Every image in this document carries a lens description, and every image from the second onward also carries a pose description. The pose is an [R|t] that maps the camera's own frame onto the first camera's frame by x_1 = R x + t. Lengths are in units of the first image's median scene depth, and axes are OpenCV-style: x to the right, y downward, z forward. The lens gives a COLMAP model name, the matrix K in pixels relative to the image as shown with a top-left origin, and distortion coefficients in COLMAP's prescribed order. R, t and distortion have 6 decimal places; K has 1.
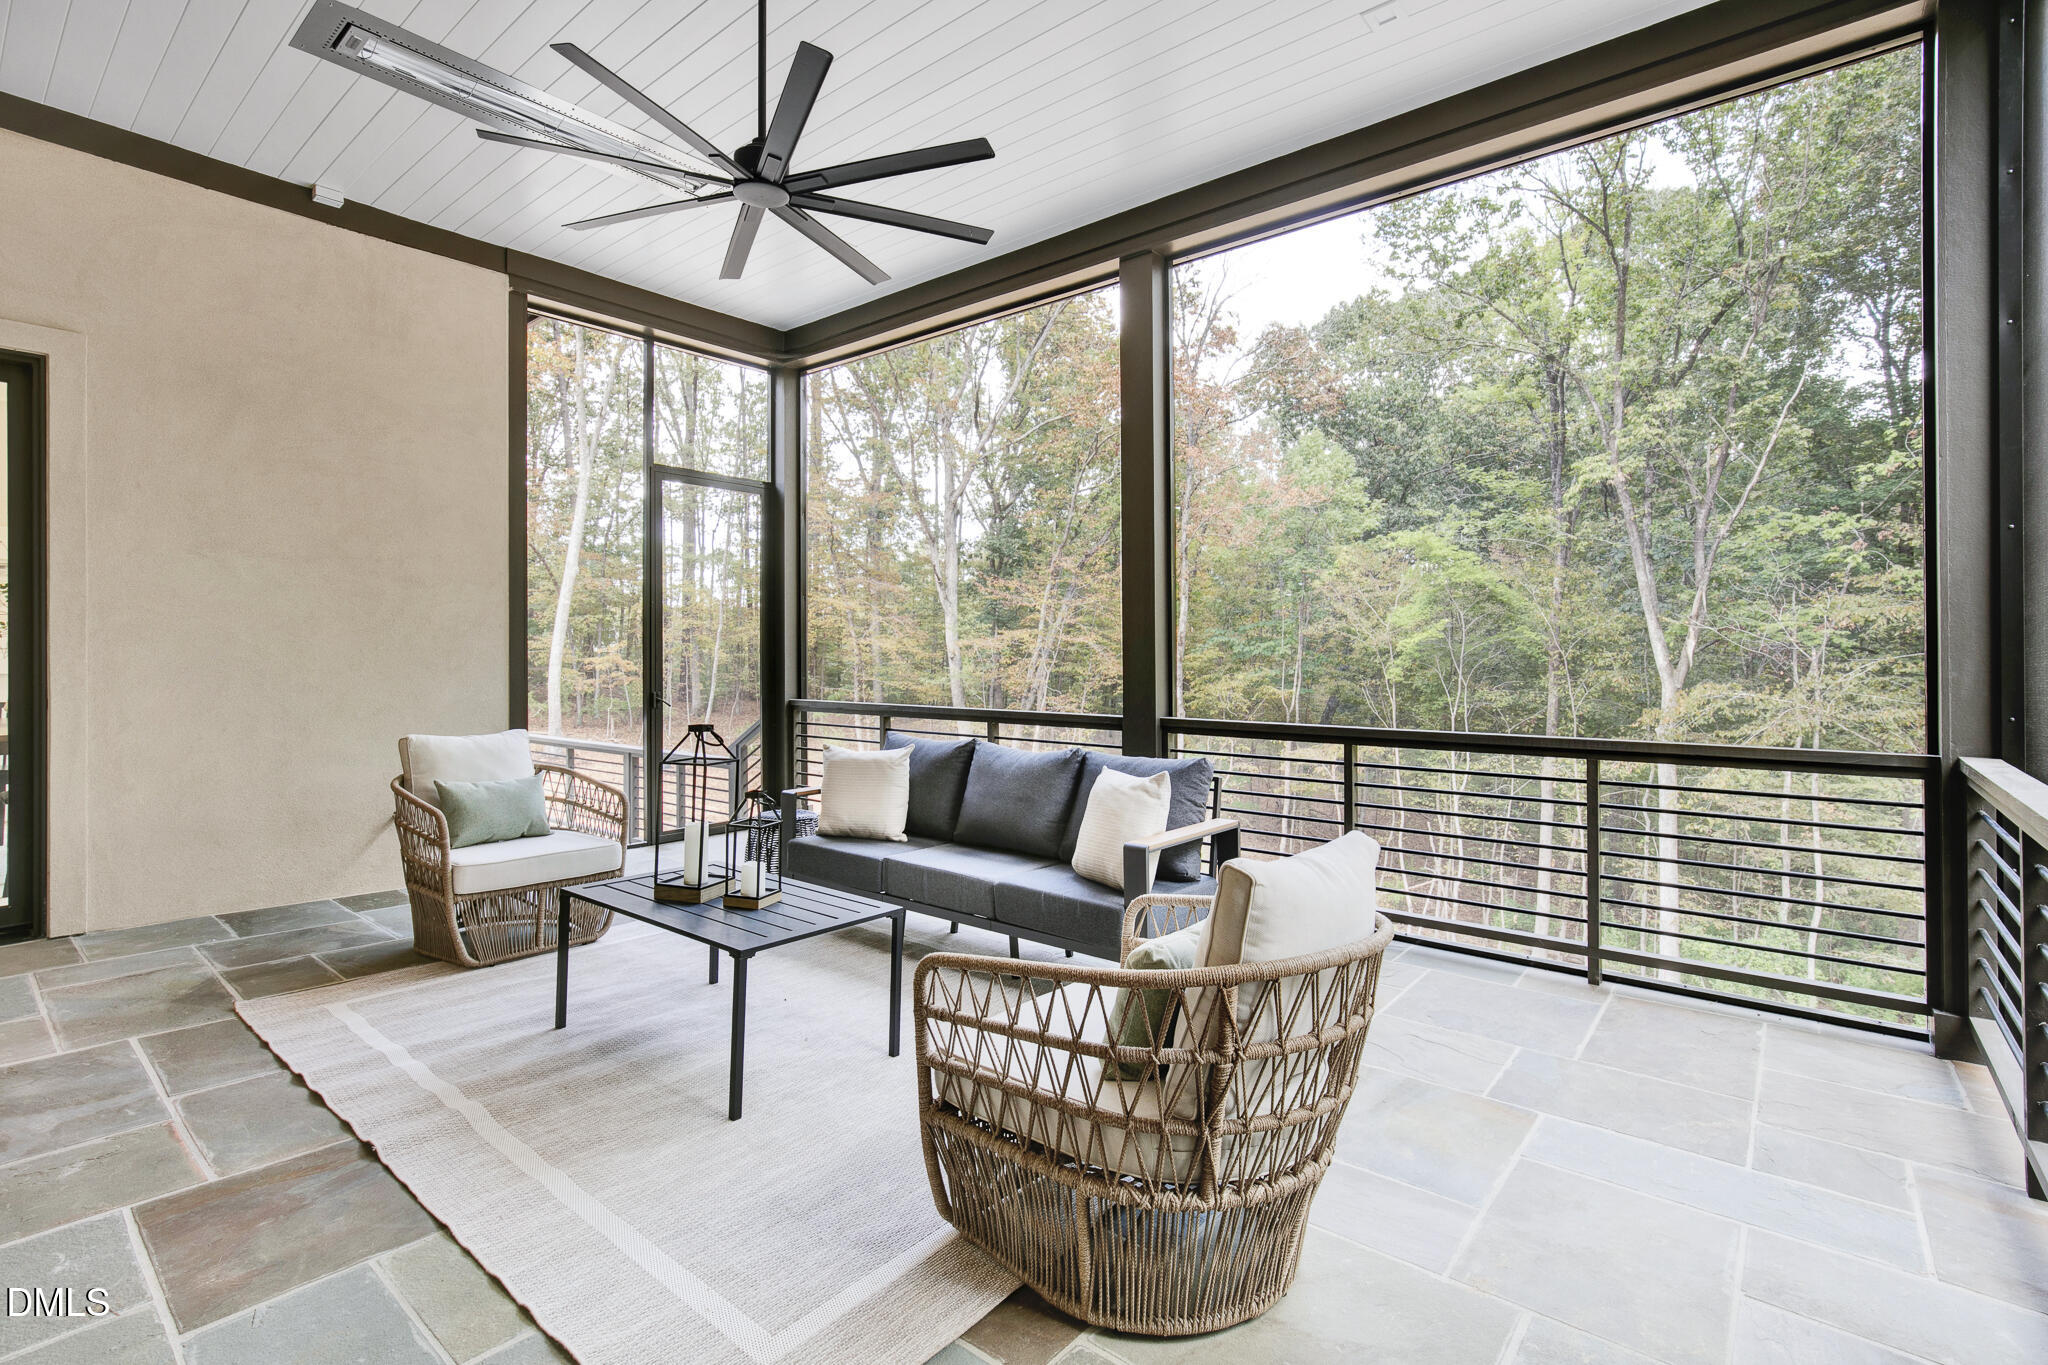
lens RADIAL K [[950.5, 0, 1016.0], [0, 950.5, 647.1], [0, 0, 1]] dist [-0.003292, 0.000252]
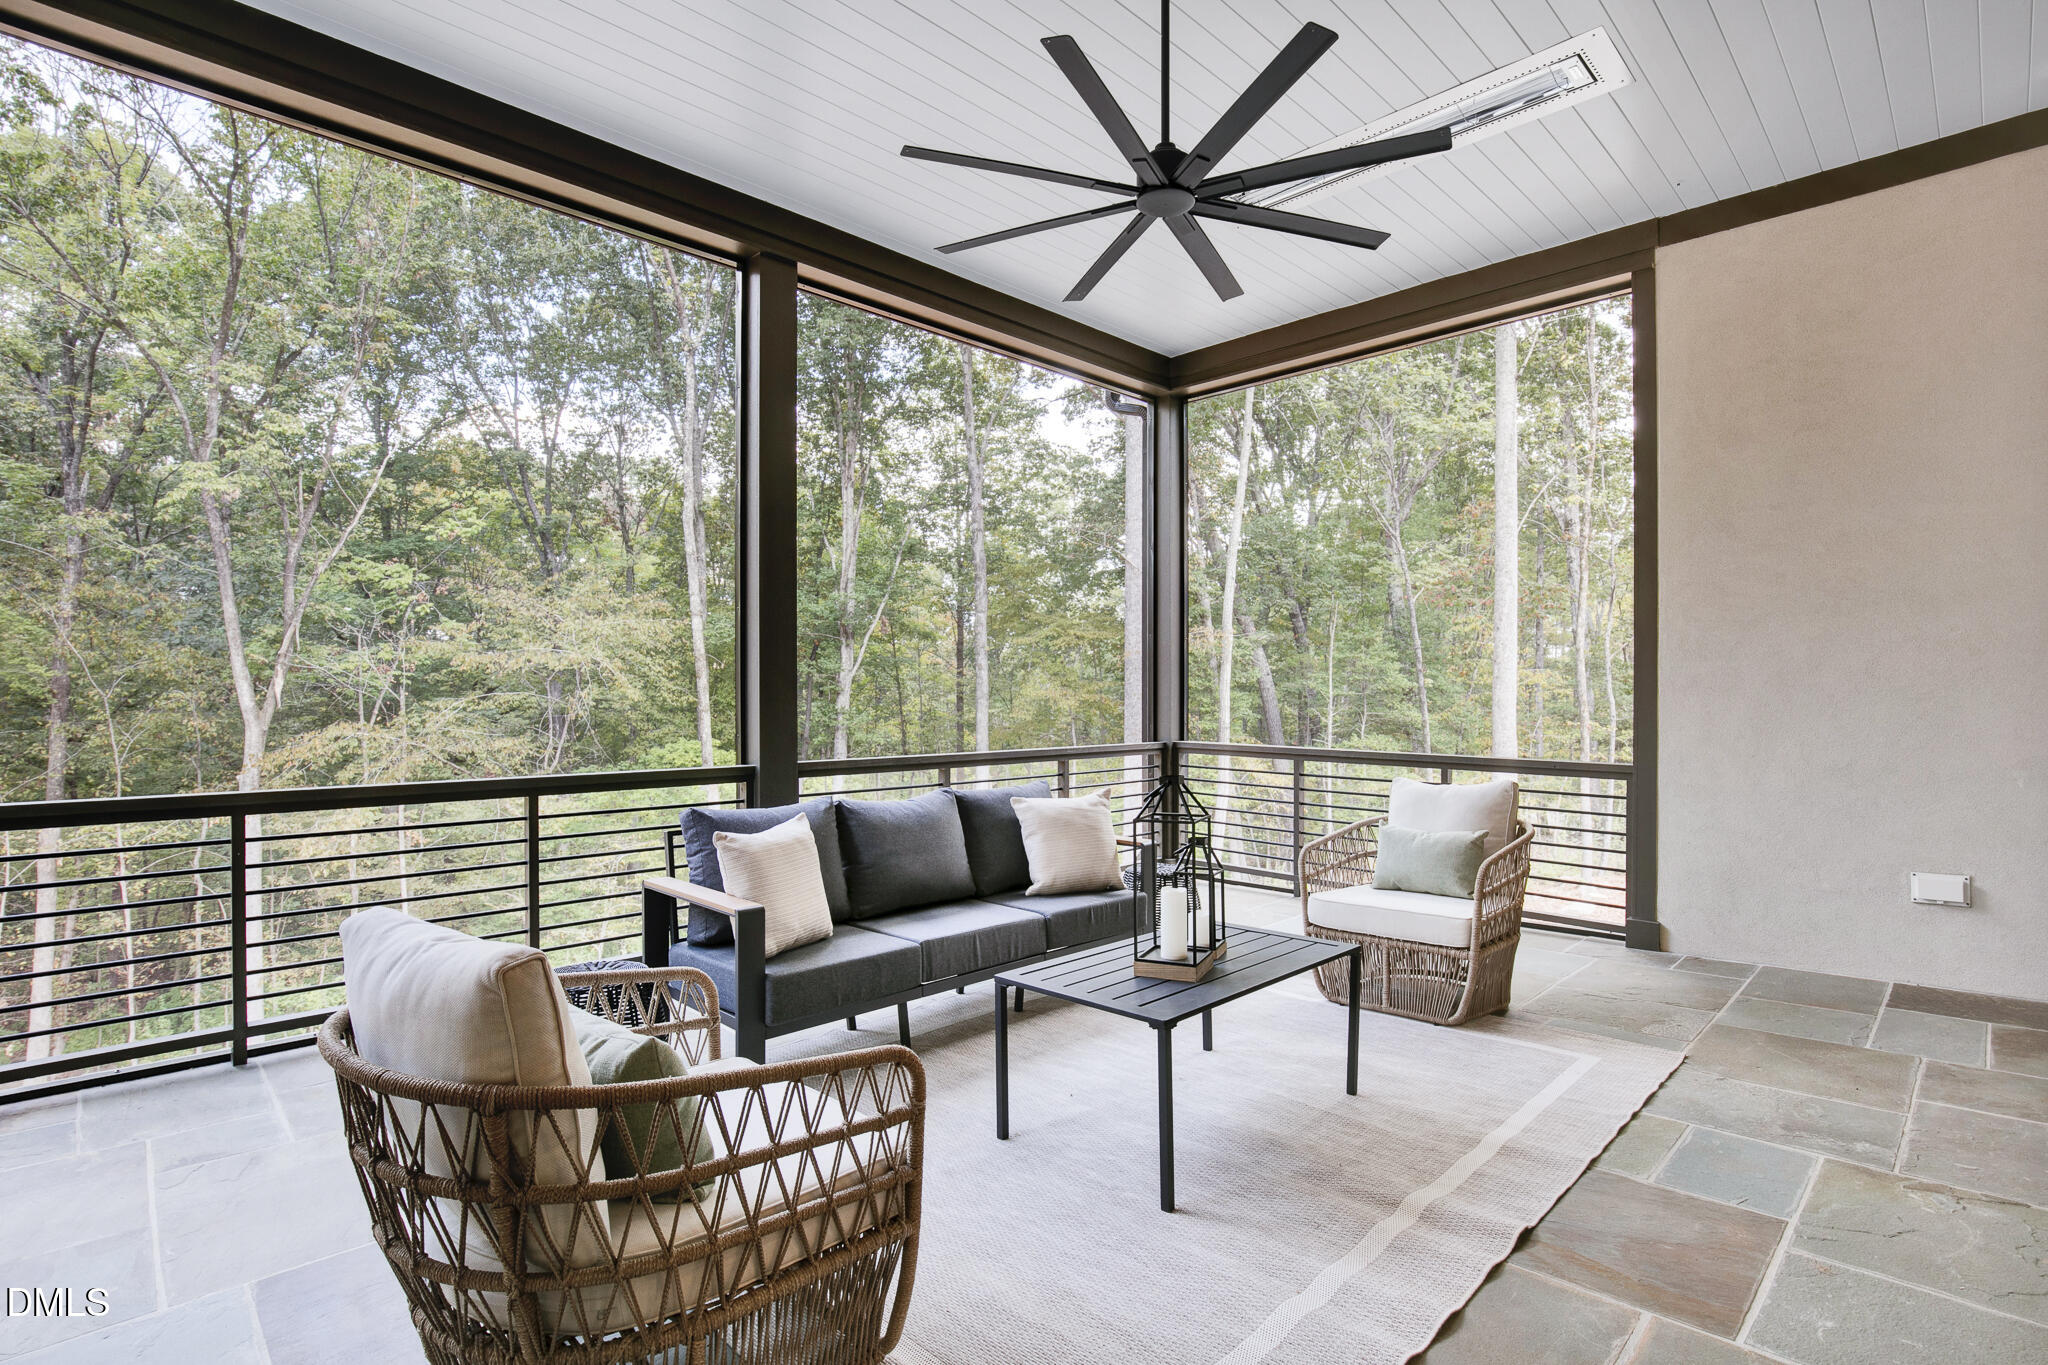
lens RADIAL K [[976.8, 0, 1057.1], [0, 976.8, 695.6], [0, 0, 1]] dist [-0.028222, -0.000037]
pose [[0.085051, -0.002379, 0.996374, -0.897792], [-0.006356, 0.999976, 0.002930, 0.004300], [-0.996356, -0.006582, 0.085034, 0.750903]]
